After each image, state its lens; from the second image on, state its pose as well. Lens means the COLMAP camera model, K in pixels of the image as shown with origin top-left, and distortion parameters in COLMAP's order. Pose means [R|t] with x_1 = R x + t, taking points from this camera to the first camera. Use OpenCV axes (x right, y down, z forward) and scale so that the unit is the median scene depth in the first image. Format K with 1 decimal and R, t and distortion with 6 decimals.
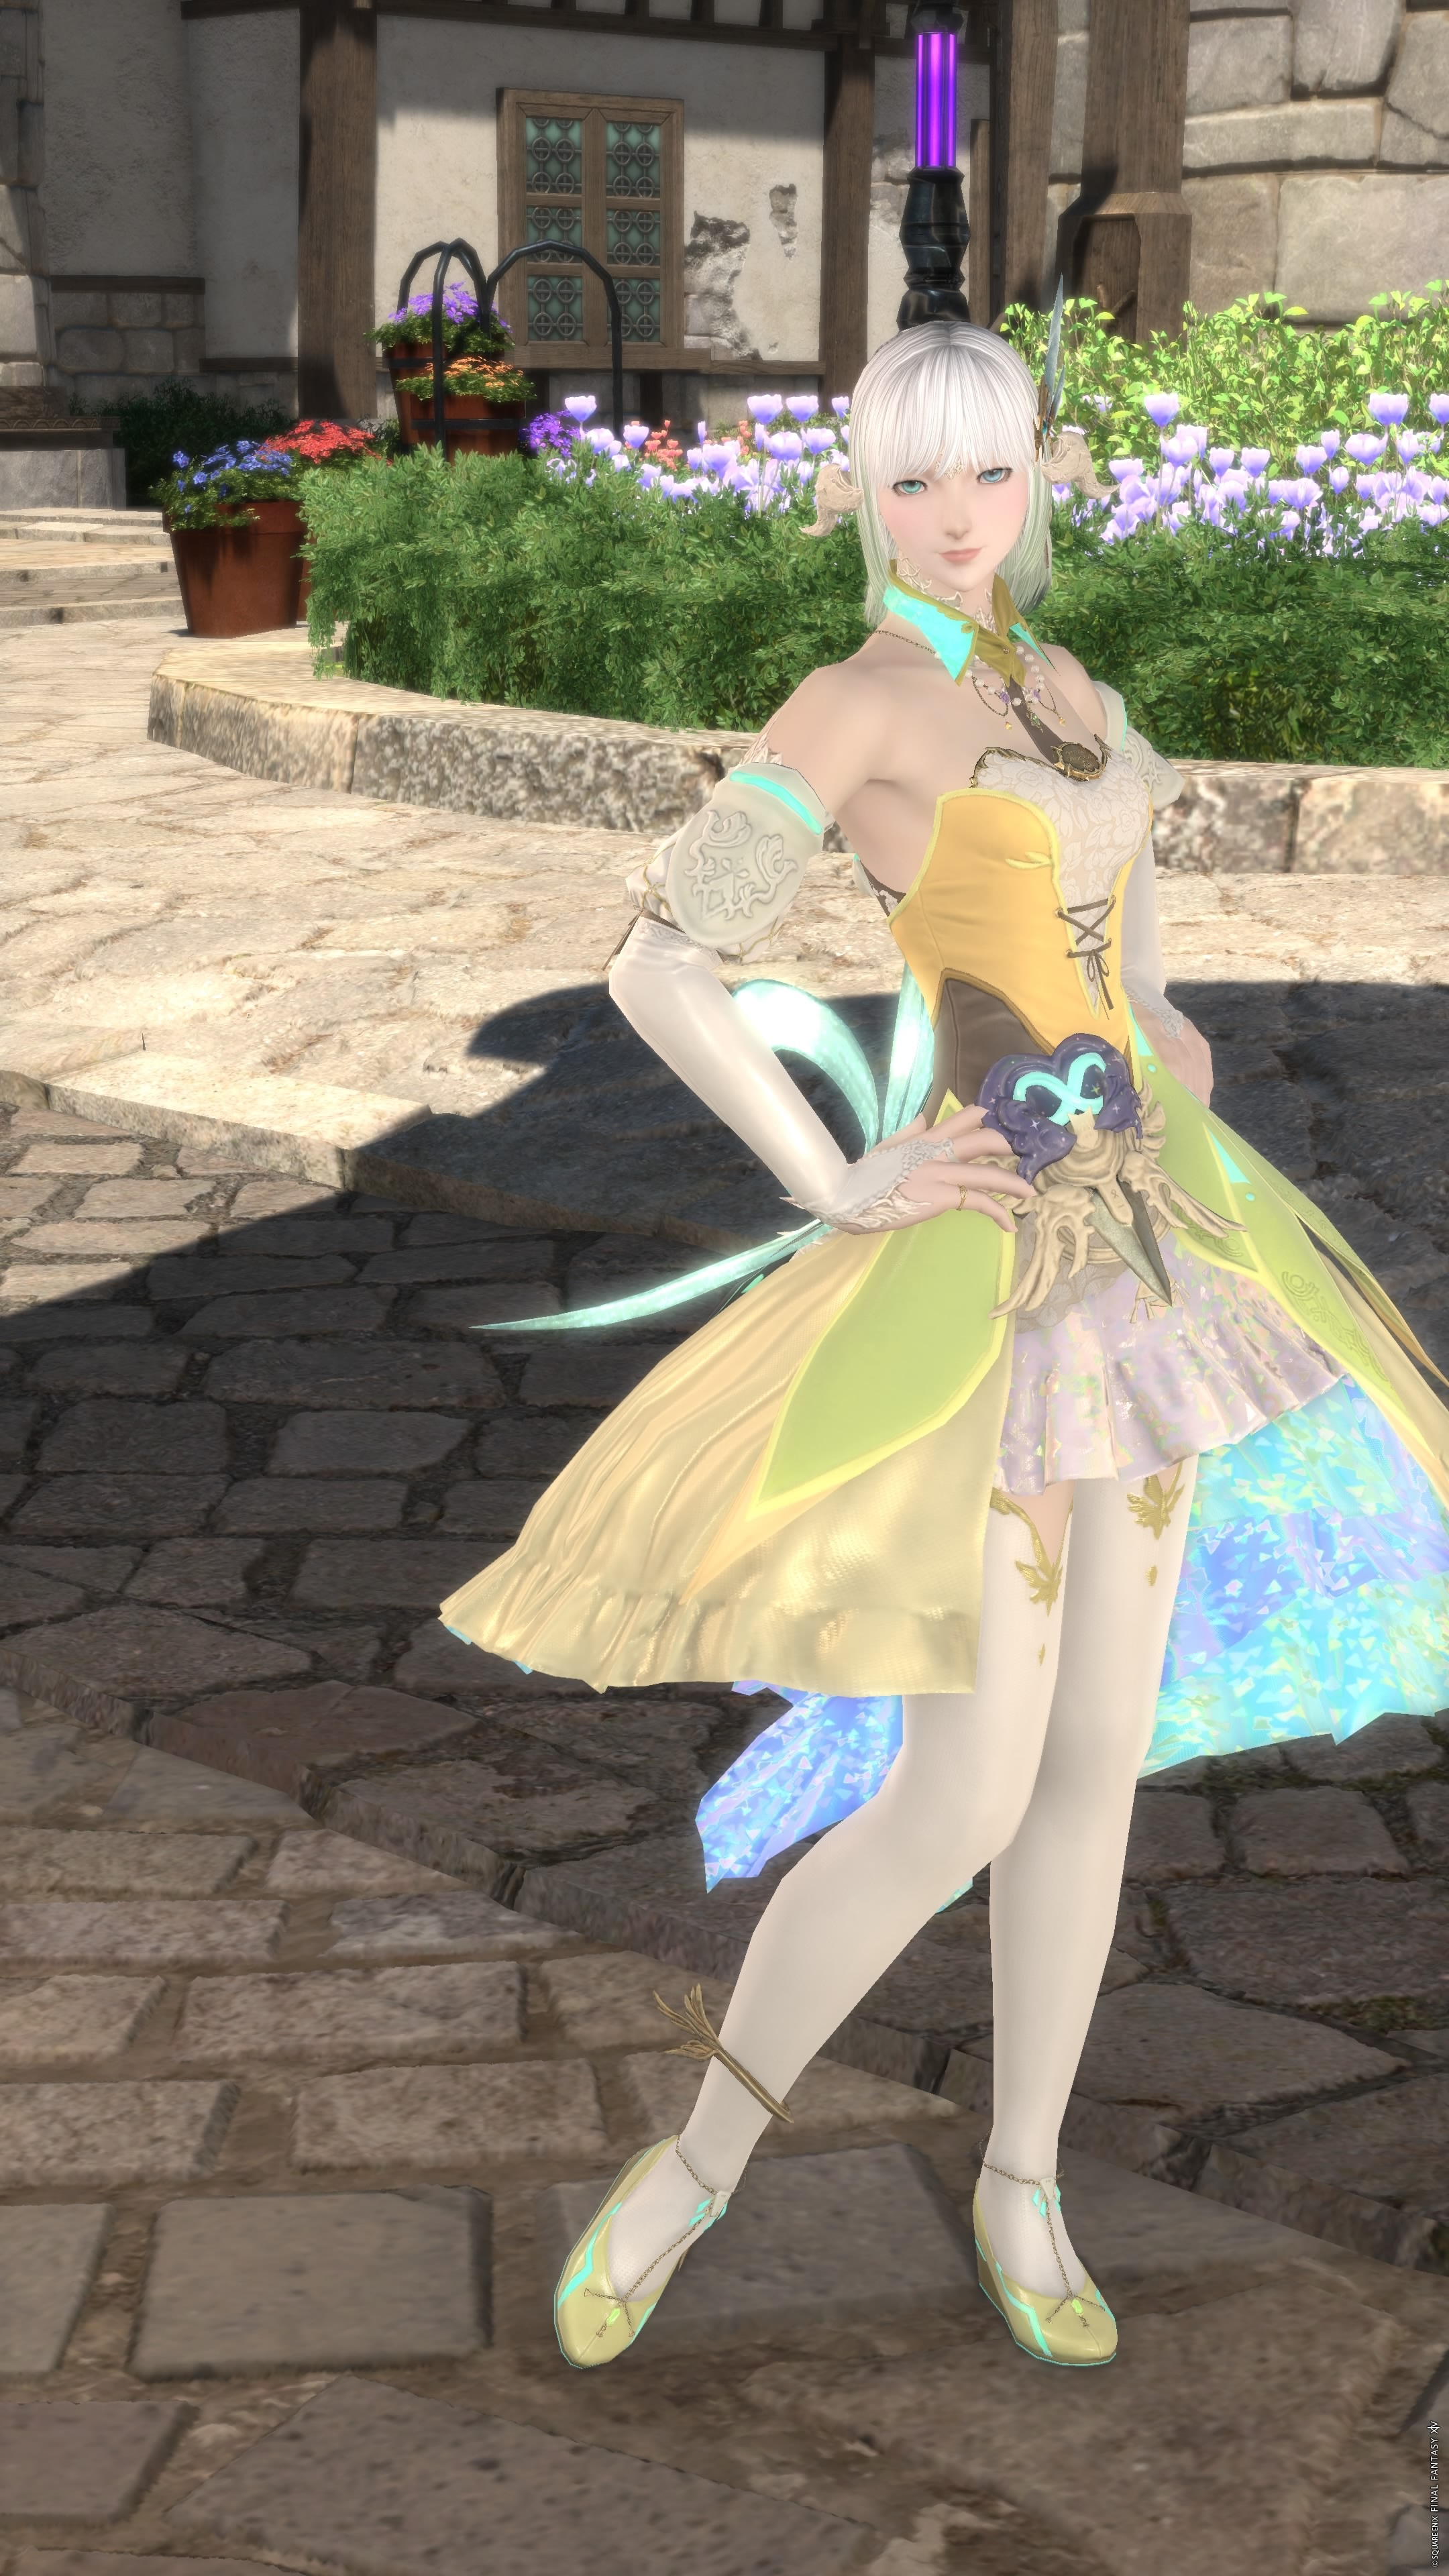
lens RADIAL K [[4151.6, 0, 724.5], [0, 4151.6, 1288.0], [0, 0, 1]] dist [-0.000740, -0.004588]
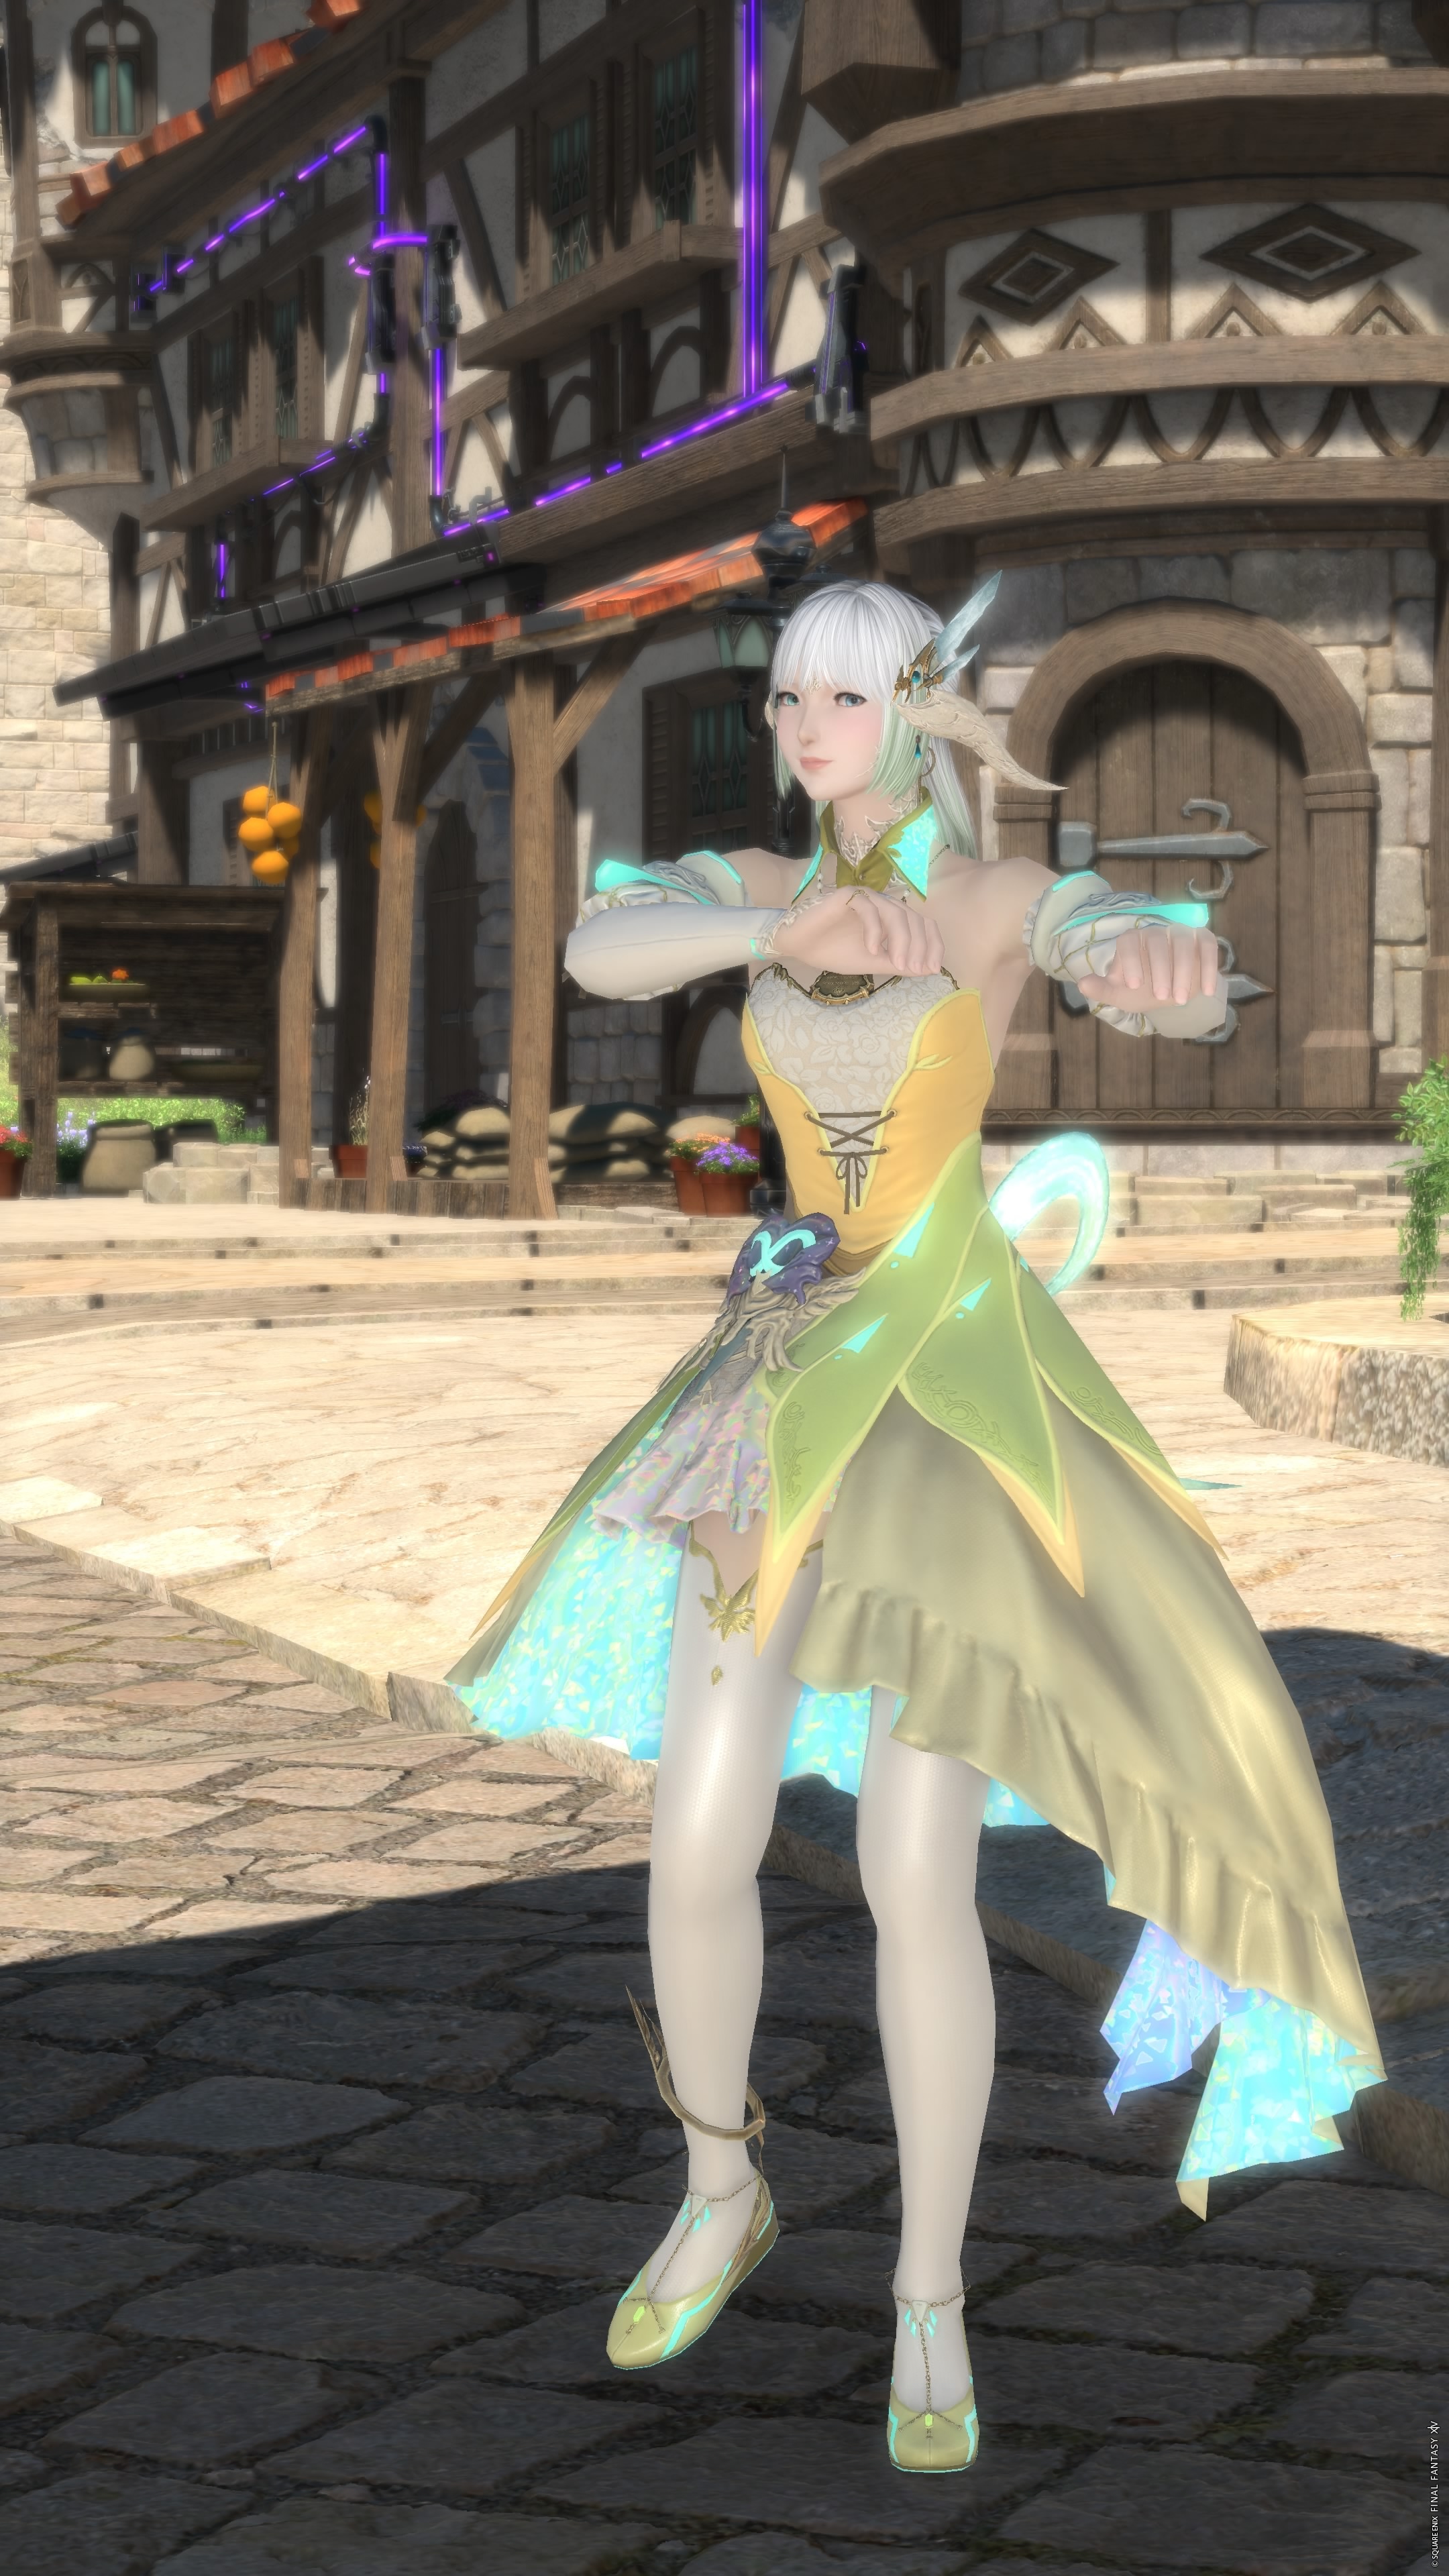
lens RADIAL K [[4630.6, 0, 724.5], [0, 4630.6, 1288.0], [0, 0, 1]] dist [-0.001299, 0.008347]
pose [[0.916450, 0.012231, -0.399962, 0.196478], [-0.083180, 0.983522, -0.160518, 0.009857], [0.391408, 0.180375, 0.902366, 0.138781]]
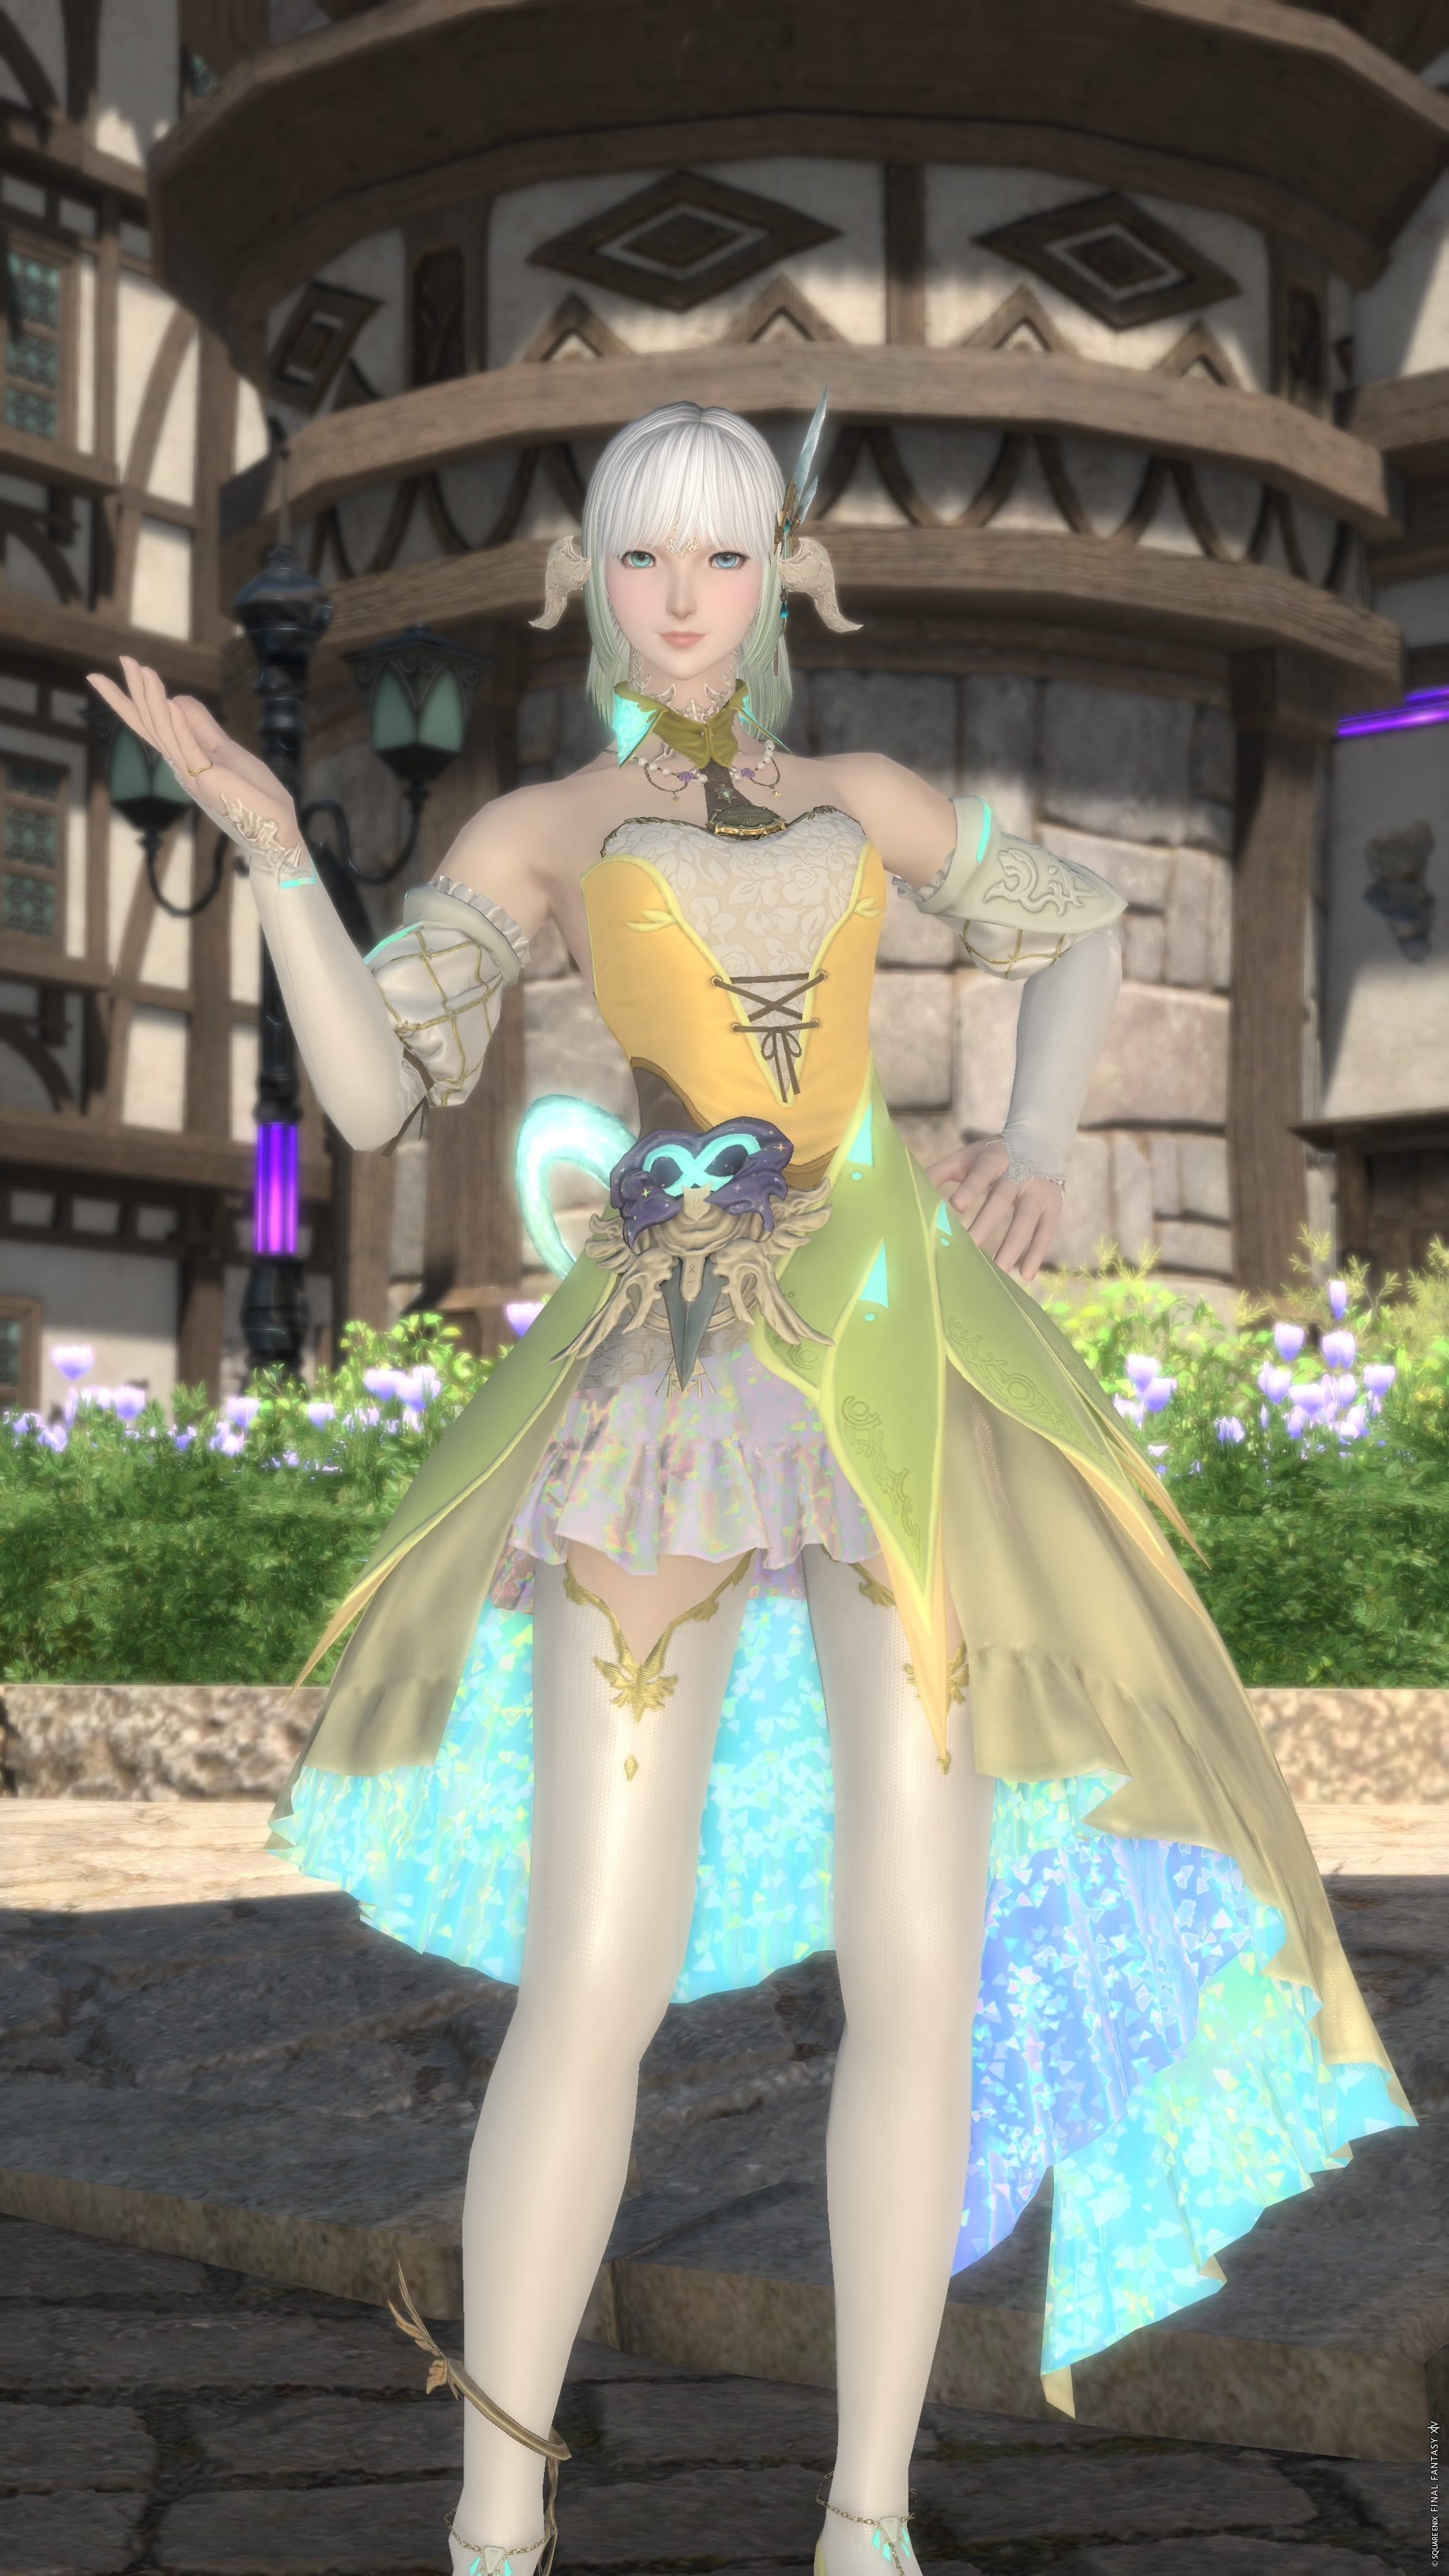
lens RADIAL K [[3815.4, 0, 724.5], [0, 3815.4, 1288.0], [0, 0, 1]] dist [-0.001835, 0.002694]
pose [[0.986615, 0.015542, 0.162327, 0.017050], [0.033803, 0.954334, -0.296823, 0.026650], [-0.159527, 0.298337, 0.941035, 0.246872]]
